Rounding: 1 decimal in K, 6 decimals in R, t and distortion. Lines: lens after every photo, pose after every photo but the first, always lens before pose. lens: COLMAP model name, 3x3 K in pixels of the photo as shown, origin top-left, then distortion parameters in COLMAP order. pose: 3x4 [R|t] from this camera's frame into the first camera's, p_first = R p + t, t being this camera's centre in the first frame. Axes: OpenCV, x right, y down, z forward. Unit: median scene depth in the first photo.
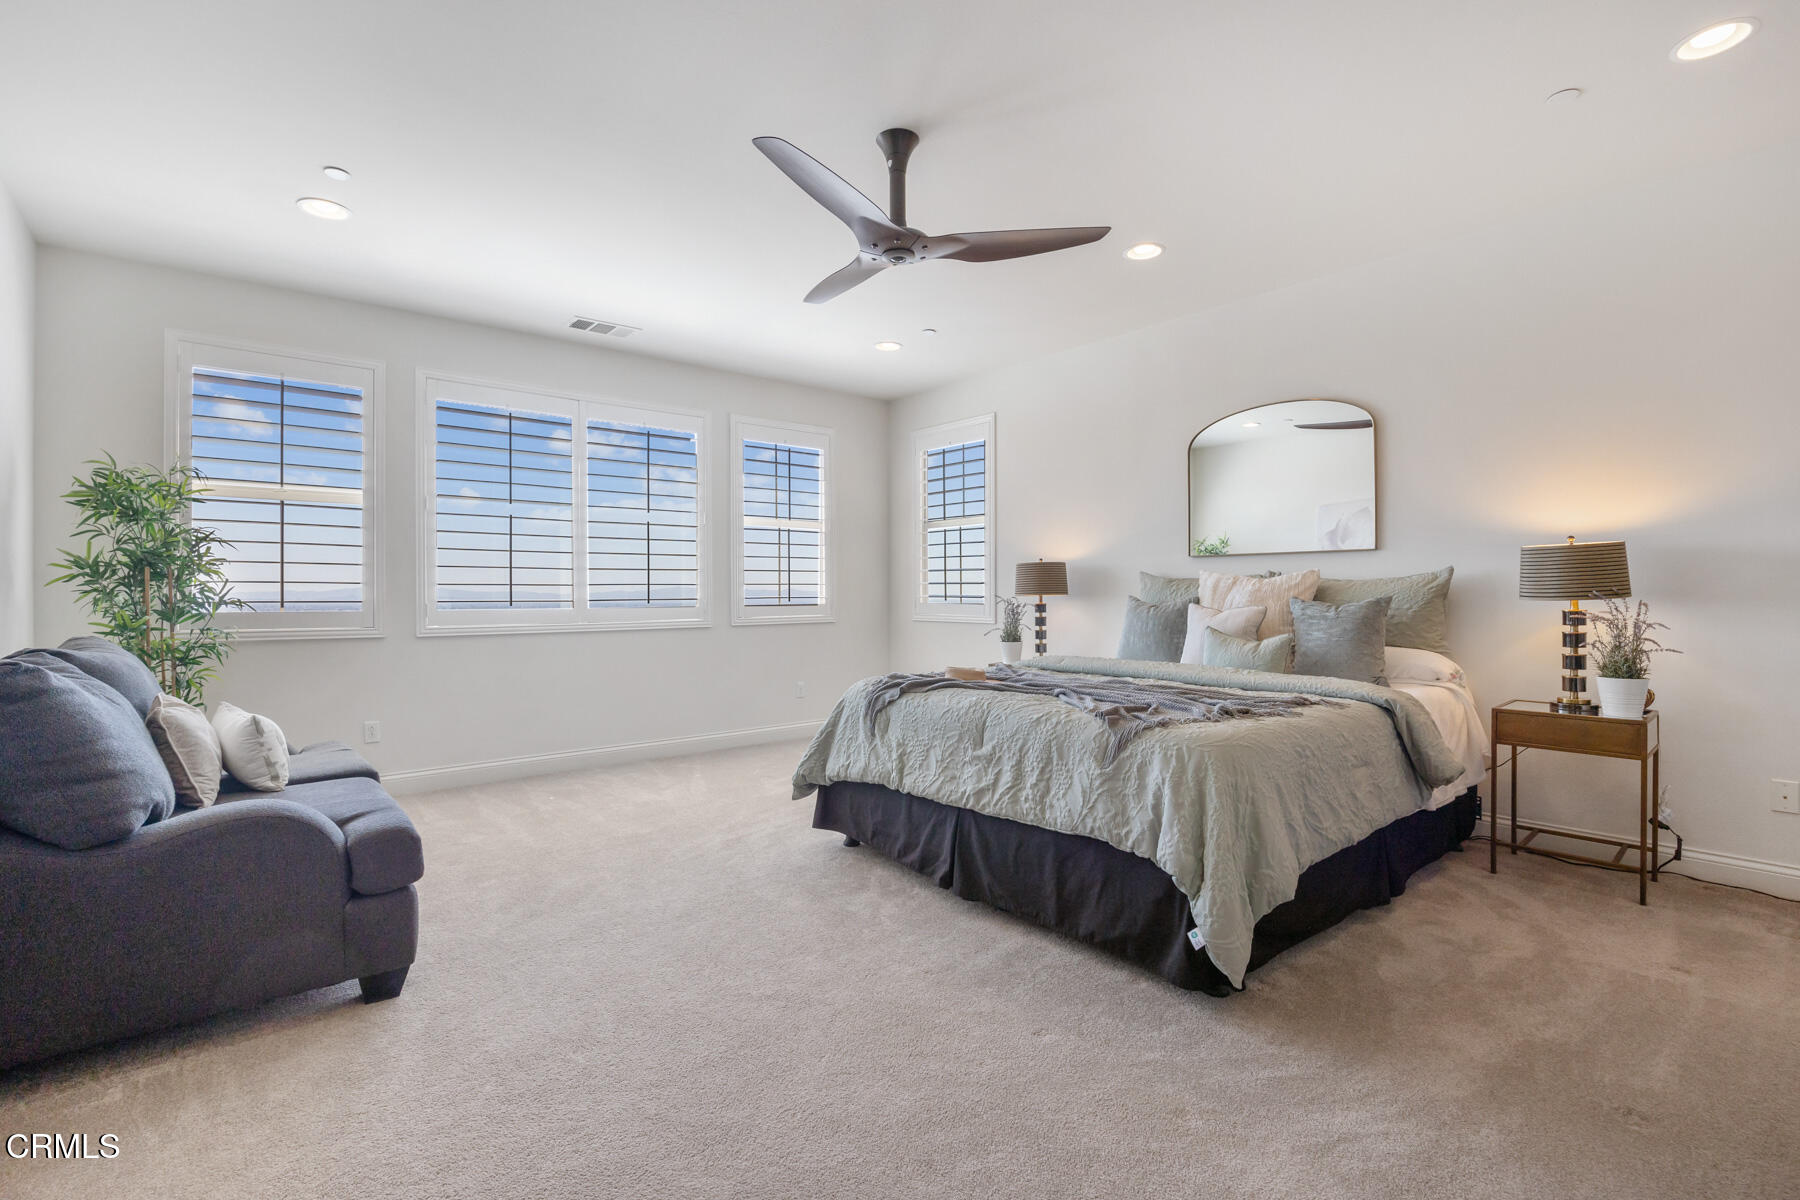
lens RADIAL K [[802.8, 0, 901.7], [0, 802.8, 587.2], [0, 0, 1]] dist [-0.025271, -0.000197]
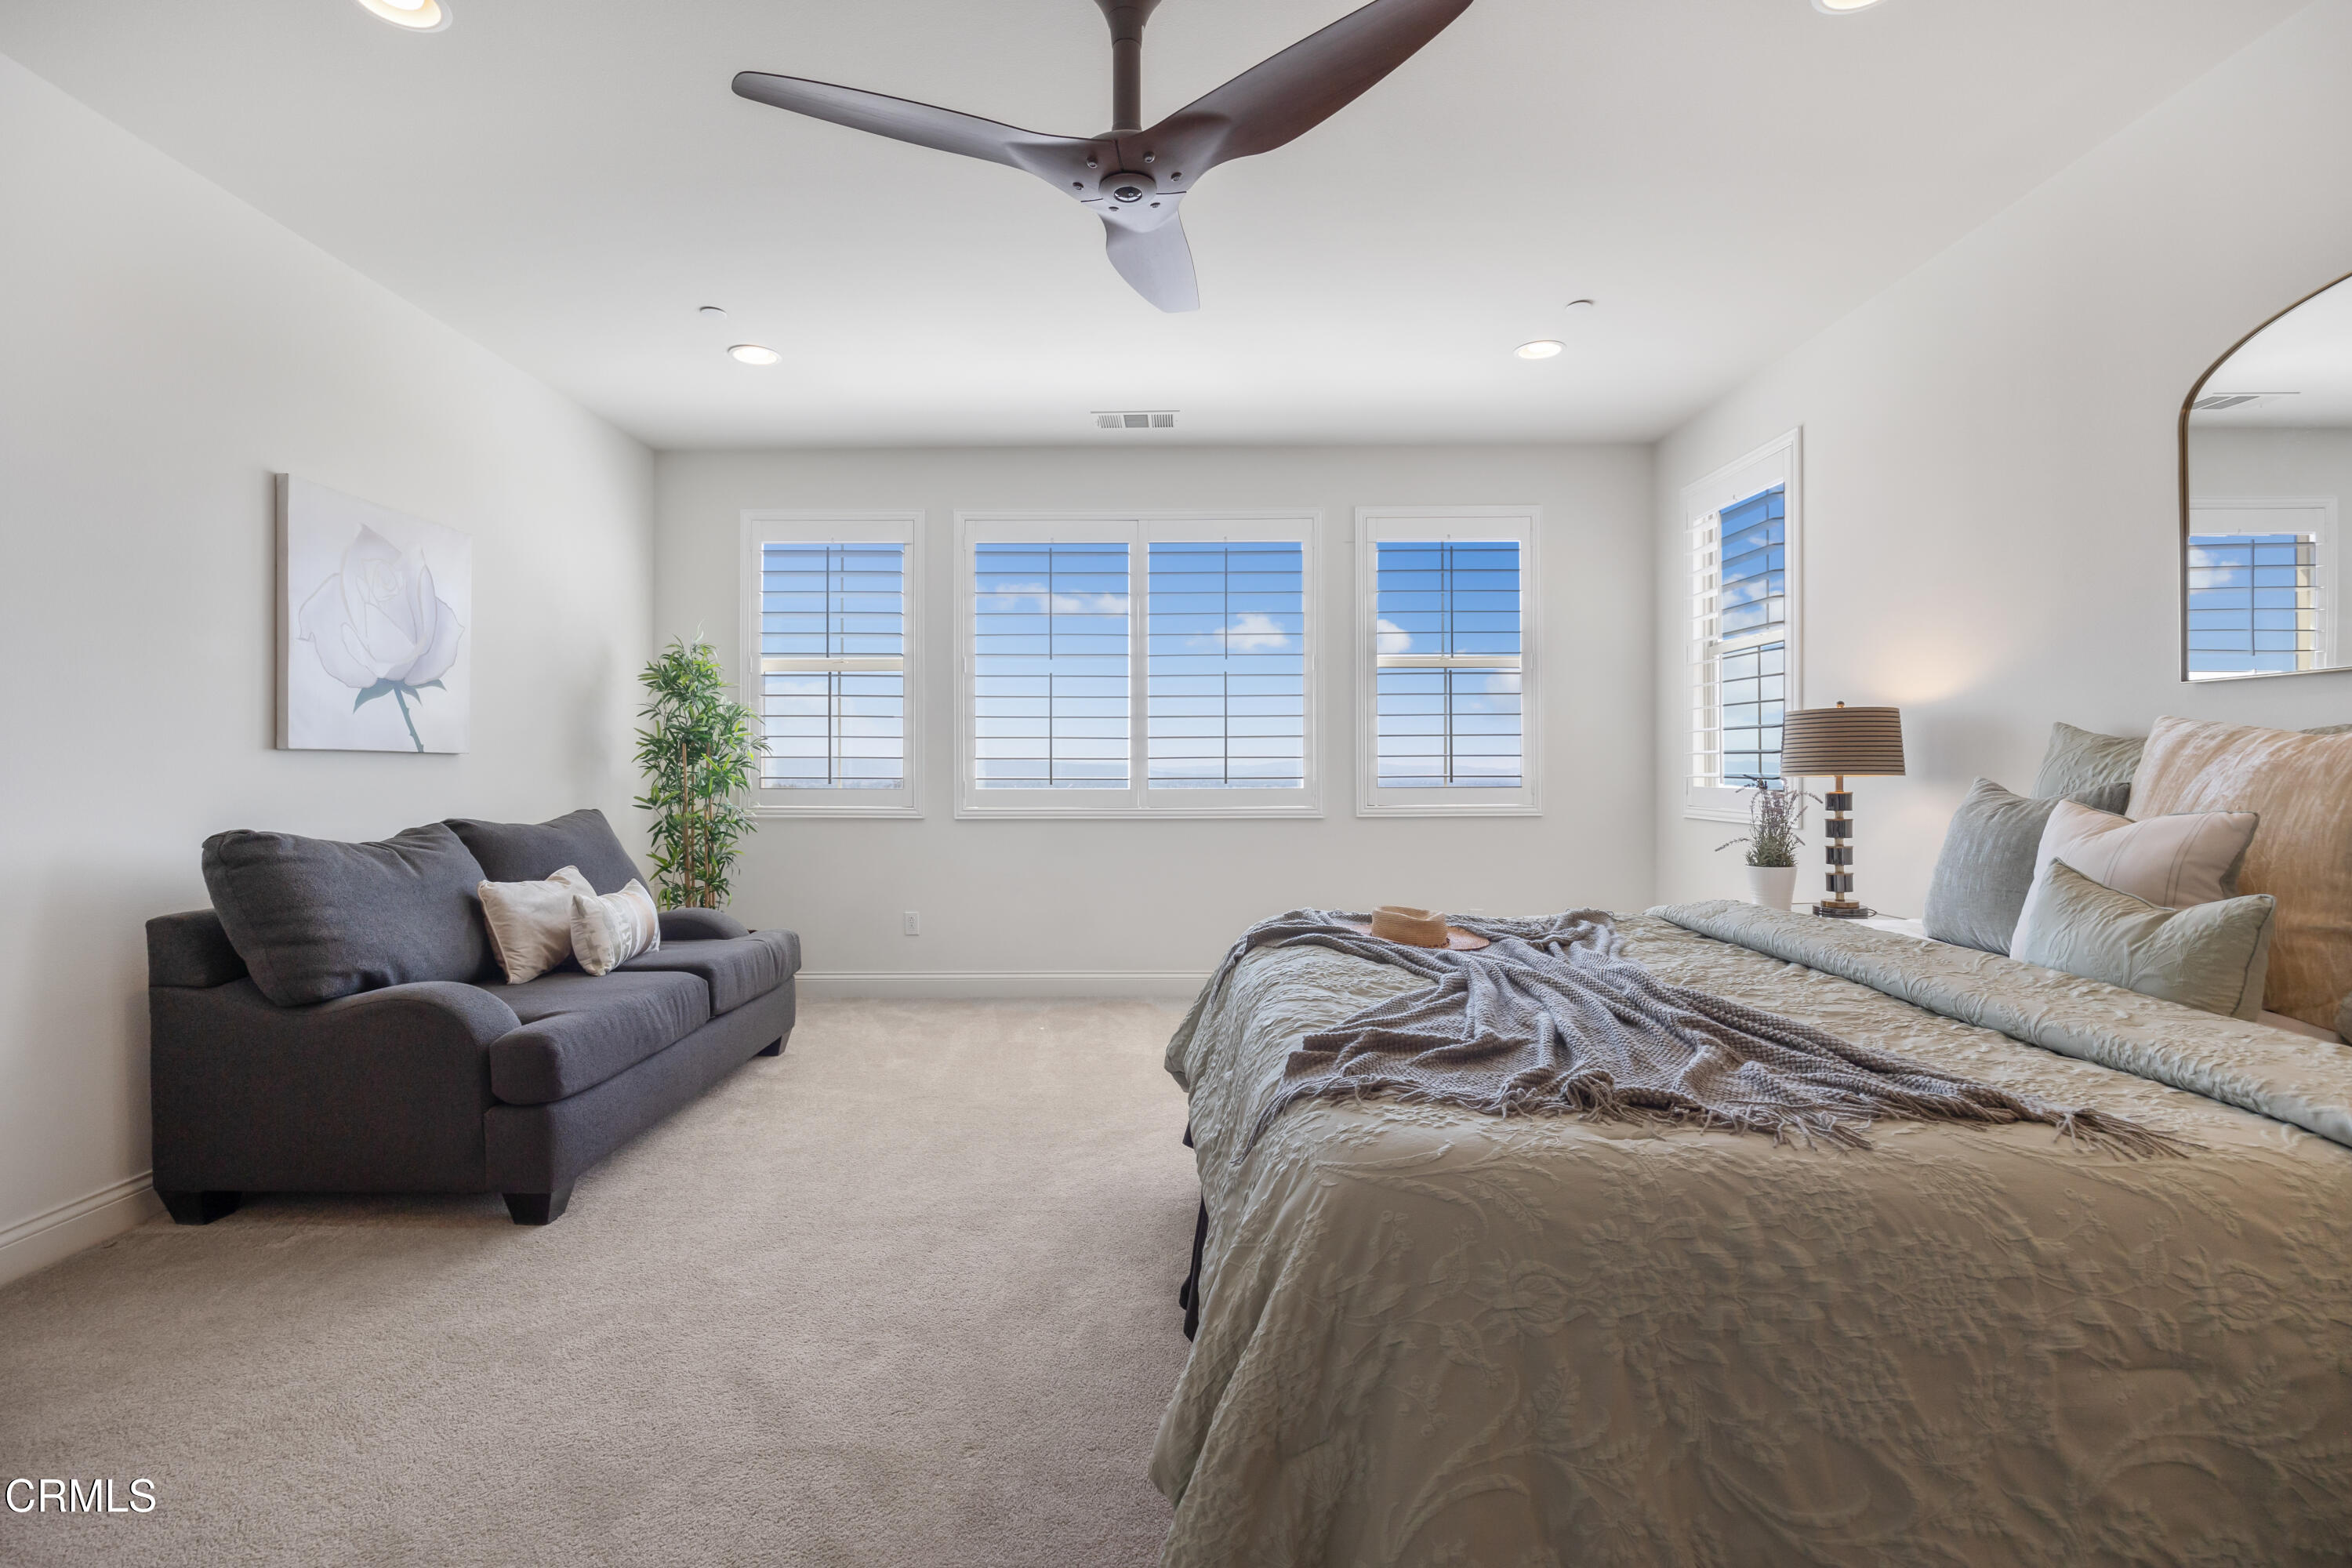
lens RADIAL K [[1049.0, 0, 1178.2], [0, 1049.0, 767.3], [0, 0, 1]] dist [-0.025271, -0.000197]
pose [[0.759464, 0.001477, -0.650547, 0.327630], [0.003027, 0.999979, 0.005804, -0.000127], [0.650542, -0.006377, 0.759444, 0.291075]]
